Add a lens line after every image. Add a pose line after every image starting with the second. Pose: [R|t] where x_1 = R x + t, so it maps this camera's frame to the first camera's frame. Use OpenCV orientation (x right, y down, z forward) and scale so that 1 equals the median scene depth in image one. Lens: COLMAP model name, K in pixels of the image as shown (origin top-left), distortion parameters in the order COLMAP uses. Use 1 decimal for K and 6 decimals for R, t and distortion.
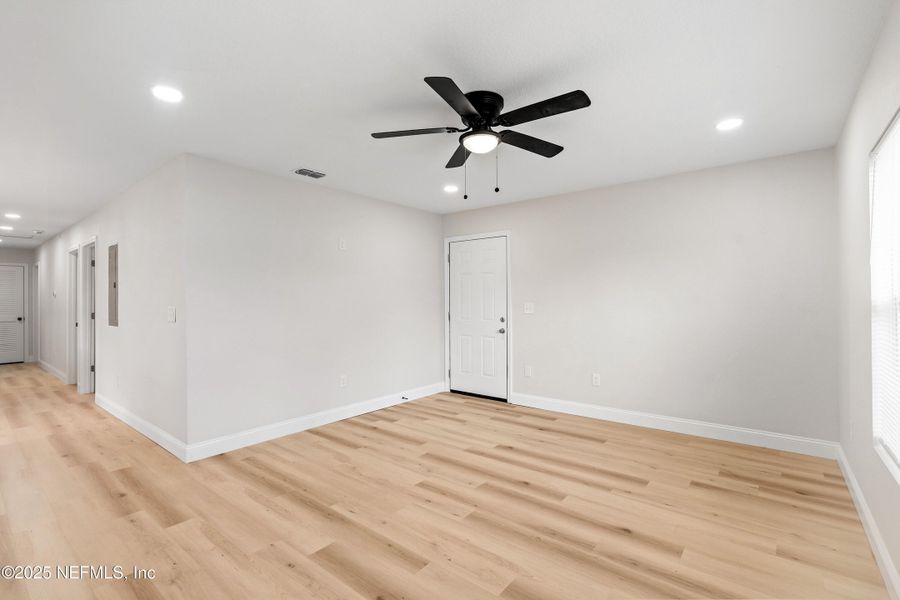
lens RADIAL K [[408.4, 0, 449.8], [0, 408.4, 298.0], [0, 0, 1]] dist [-0.004030, 0.000186]
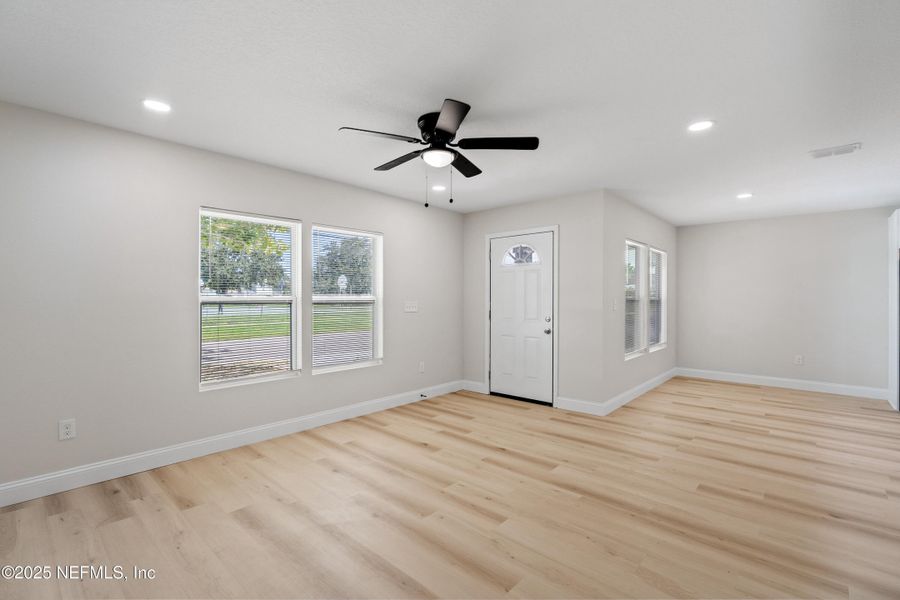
lens RADIAL K [[408.4, 0, 449.8], [0, 408.4, 298.0], [0, 0, 1]] dist [-0.004030, 0.000186]
pose [[-0.998209, 0.004251, 0.059680, -0.016508], [0.003575, 0.999928, -0.011439, 0.013072], [-0.059724, -0.011205, -0.998152, 1.610828]]
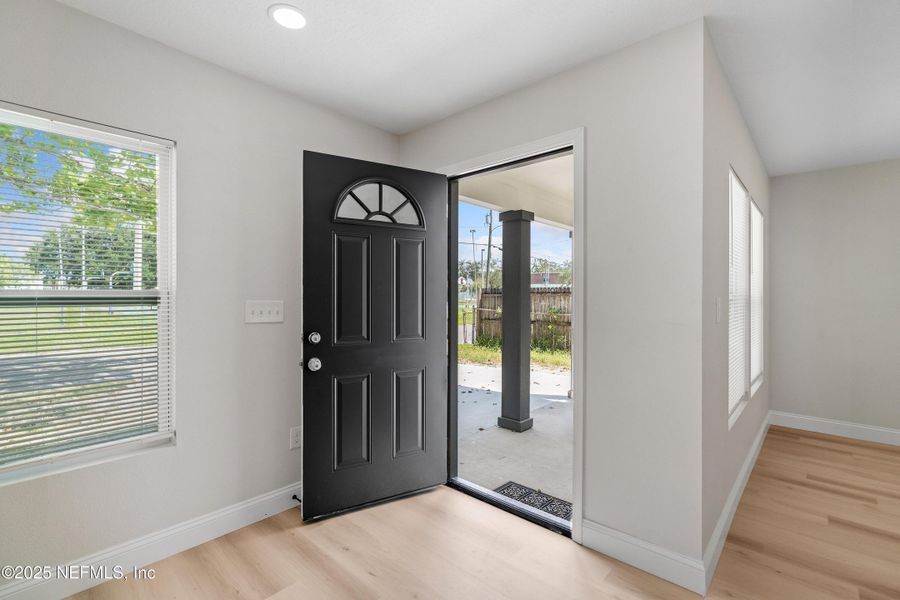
lens RADIAL K [[408.4, 0, 449.8], [0, 408.4, 298.0], [0, 0, 1]] dist [-0.004030, 0.000186]
pose [[-0.997759, 0.001967, 0.066886, -0.147976], [0.001335, 0.999954, -0.009488, 0.012031], [-0.066901, -0.009378, -0.997716, 0.775866]]
